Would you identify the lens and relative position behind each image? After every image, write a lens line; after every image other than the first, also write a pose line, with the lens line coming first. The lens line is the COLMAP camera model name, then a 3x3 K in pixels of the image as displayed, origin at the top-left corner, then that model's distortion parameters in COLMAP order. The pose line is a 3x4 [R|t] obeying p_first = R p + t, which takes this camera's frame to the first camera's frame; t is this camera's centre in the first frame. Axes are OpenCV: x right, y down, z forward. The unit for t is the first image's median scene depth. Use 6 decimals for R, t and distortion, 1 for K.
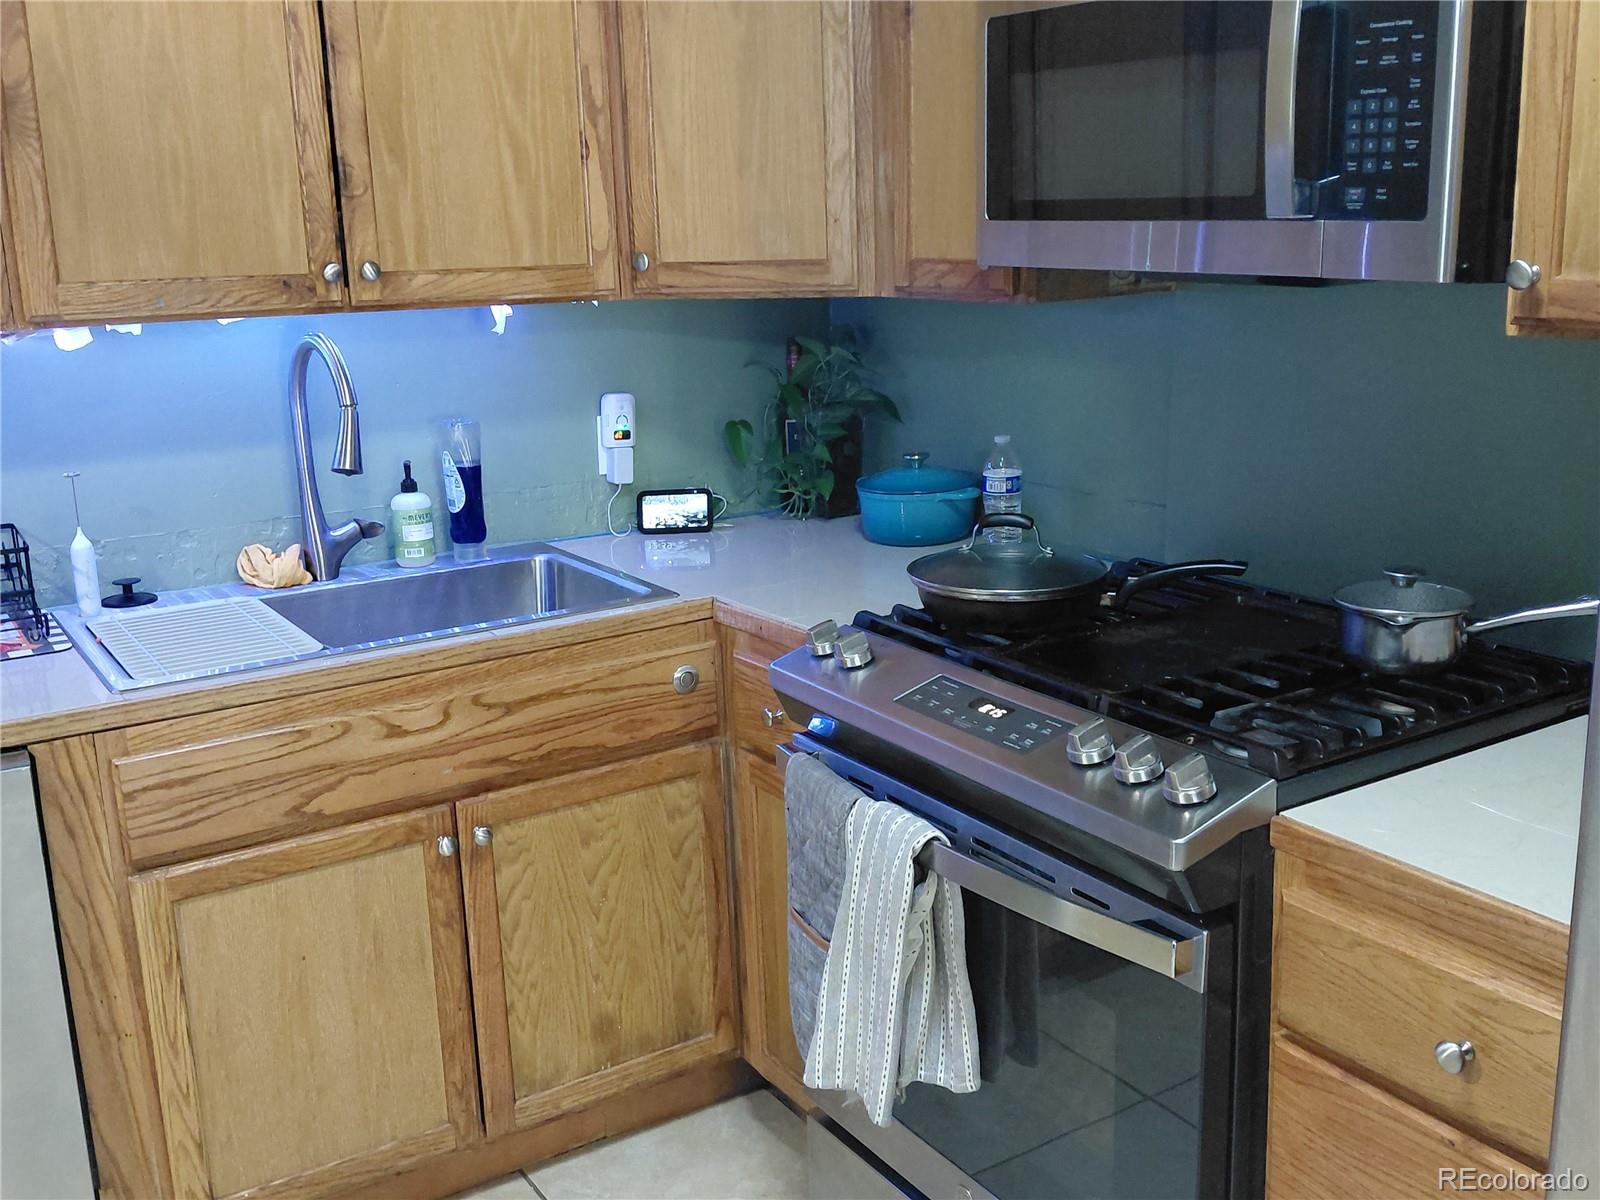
lens RADIAL K [[1608.2, 0, 804.9], [0, 1608.2, 591.6], [0, 0, 1]] dist [0.083069, 0.000000]
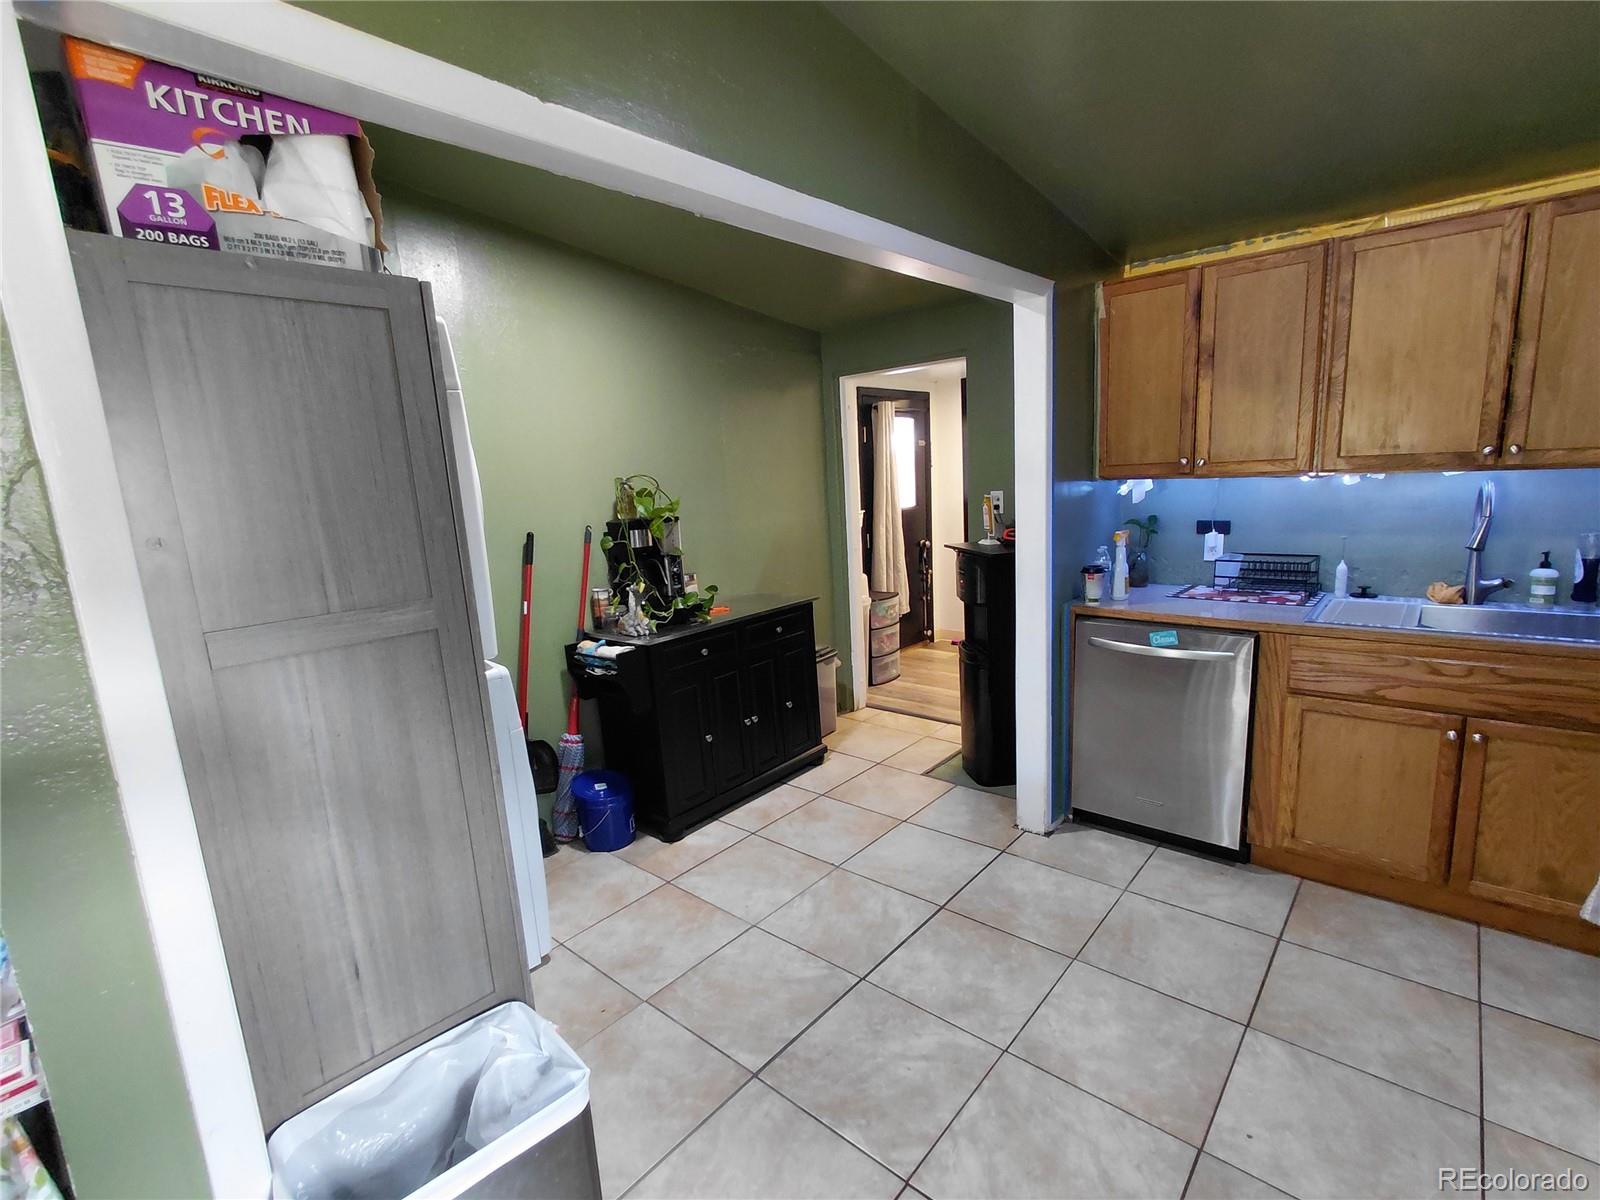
lens RADIAL K [[738.6, 0, 799.8], [0, 738.6, 615.4], [0, 0, 1]] dist [-0.009109, 0.003374]
pose [[0.279346, 0.200588, -0.939005, 0.364788], [-0.175416, 0.972139, 0.155481, 0.011345], [0.944031, 0.121284, 0.306750, -0.065794]]
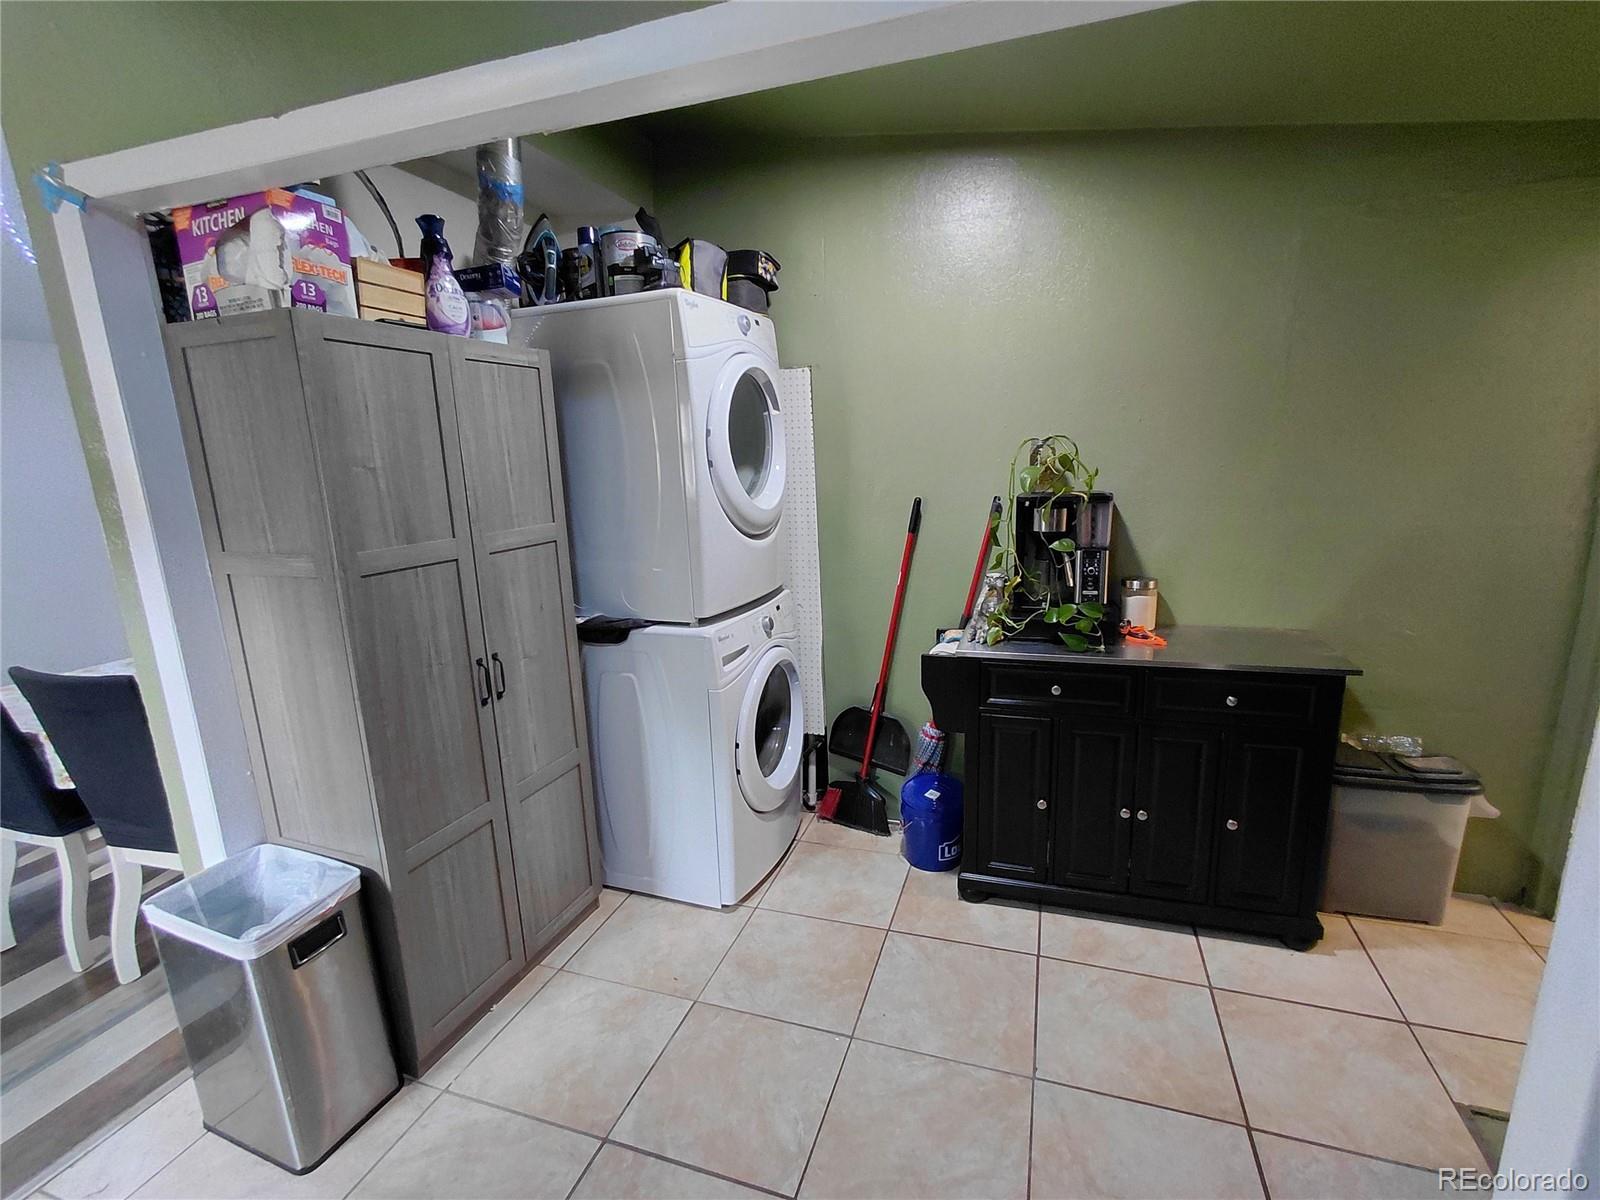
lens RADIAL K [[738.6, 0, 794.0], [0, 738.6, 615.7], [0, 0, 1]] dist [-0.009109, 0.003374]
pose [[-0.781005, 0.201701, -0.591057, -0.094628], [-0.083963, 0.903906, 0.419408, -0.137115], [0.618855, 0.377187, -0.689020, 0.569205]]
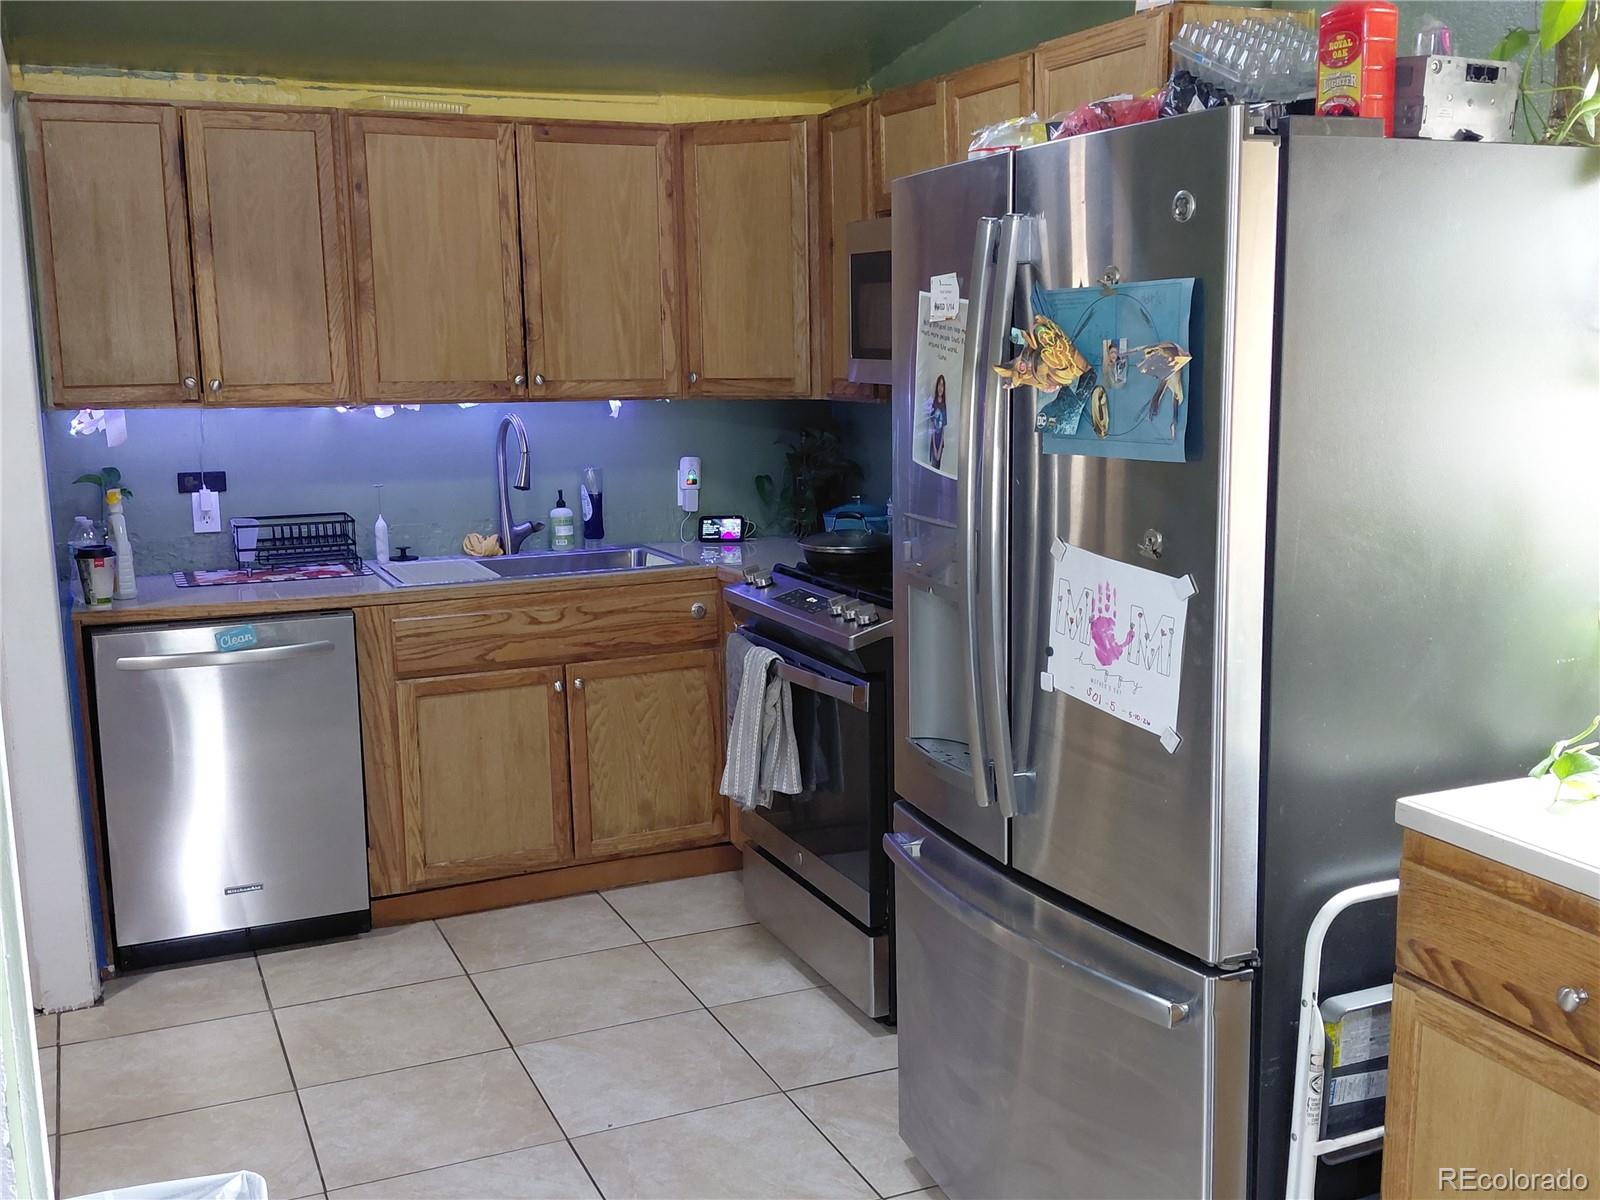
lens RADIAL K [[1608.2, 0, 796.7], [0, 1608.2, 605.4], [0, 0, 1]] dist [0.083069, 0.000000]
pose [[0.988039, 0.038293, -0.149374, 0.304637], [-0.048317, 0.996776, -0.064059, 0.161579], [0.146439, 0.070510, 0.986704, -0.748990]]
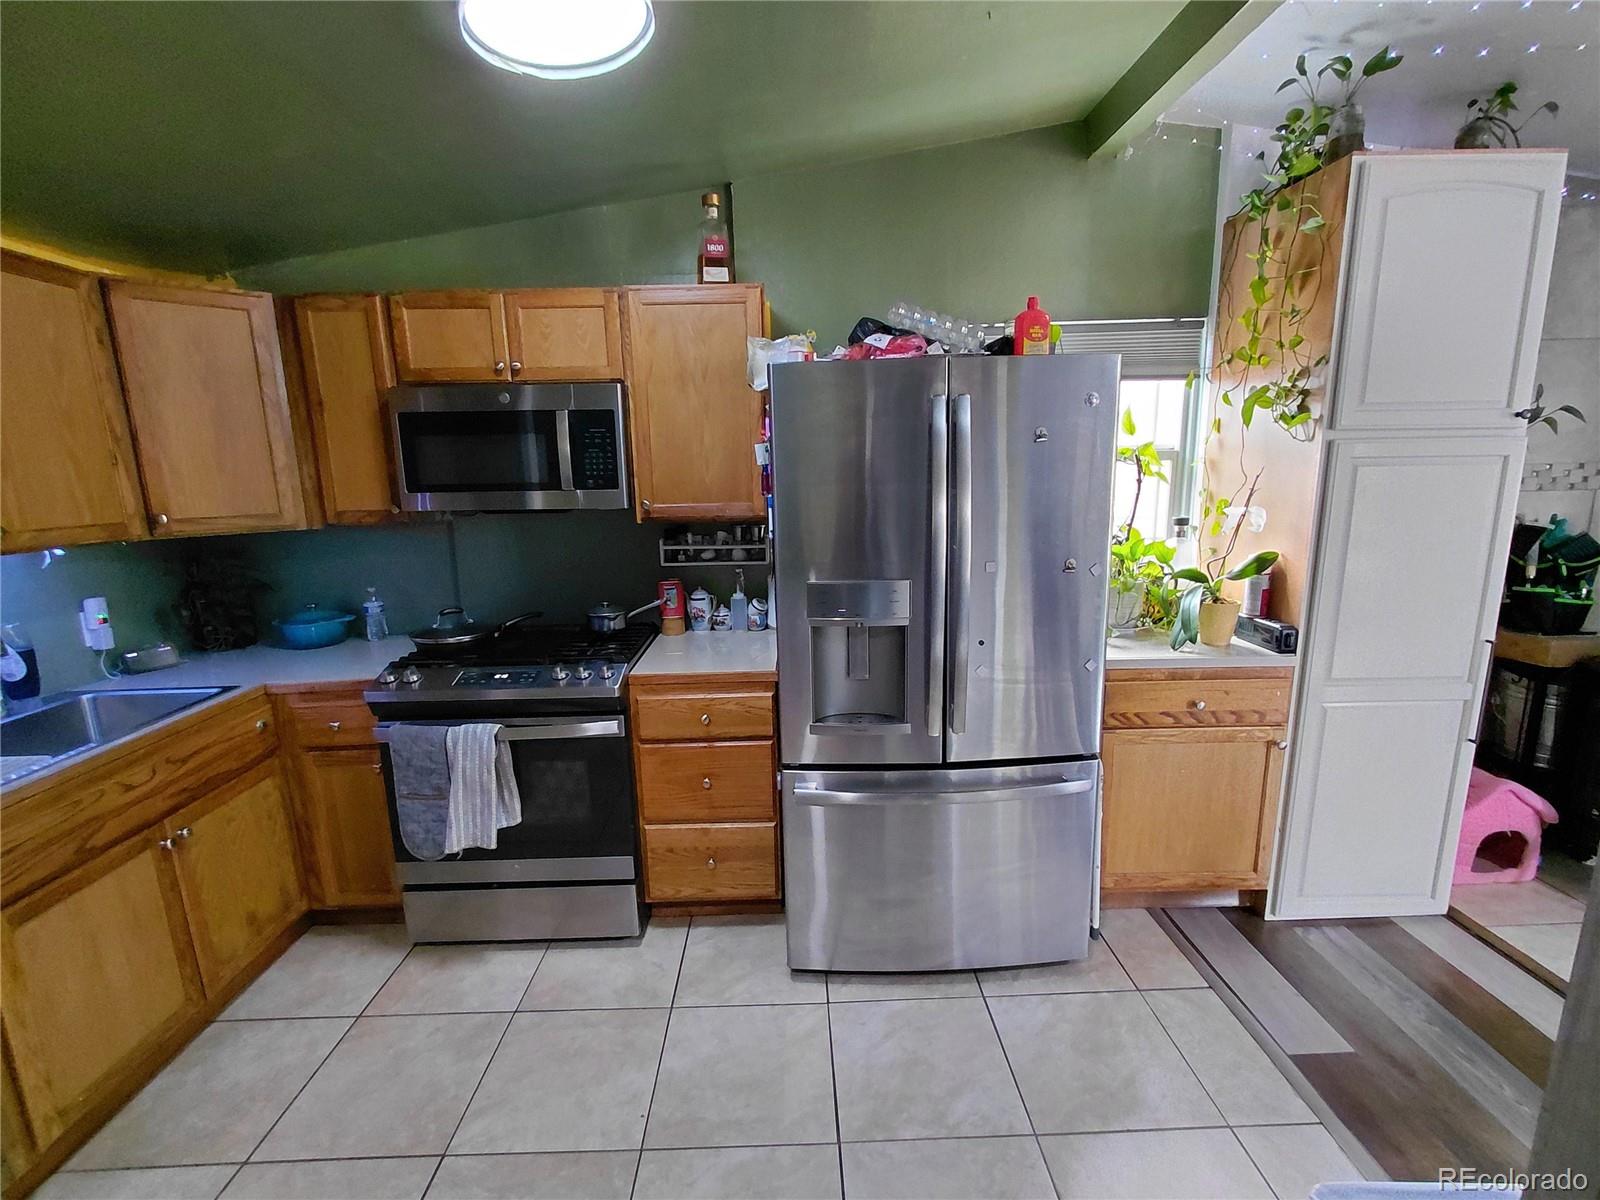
lens RADIAL K [[738.6, 0, 803.2], [0, 738.6, 613.4], [0, 0, 1]] dist [-0.009109, 0.003374]
pose [[0.525057, -0.152397, 0.837311, -0.471229], [0.207470, 0.977076, 0.047736, 0.014701], [-0.825392, 0.148653, 0.544638, -0.053711]]
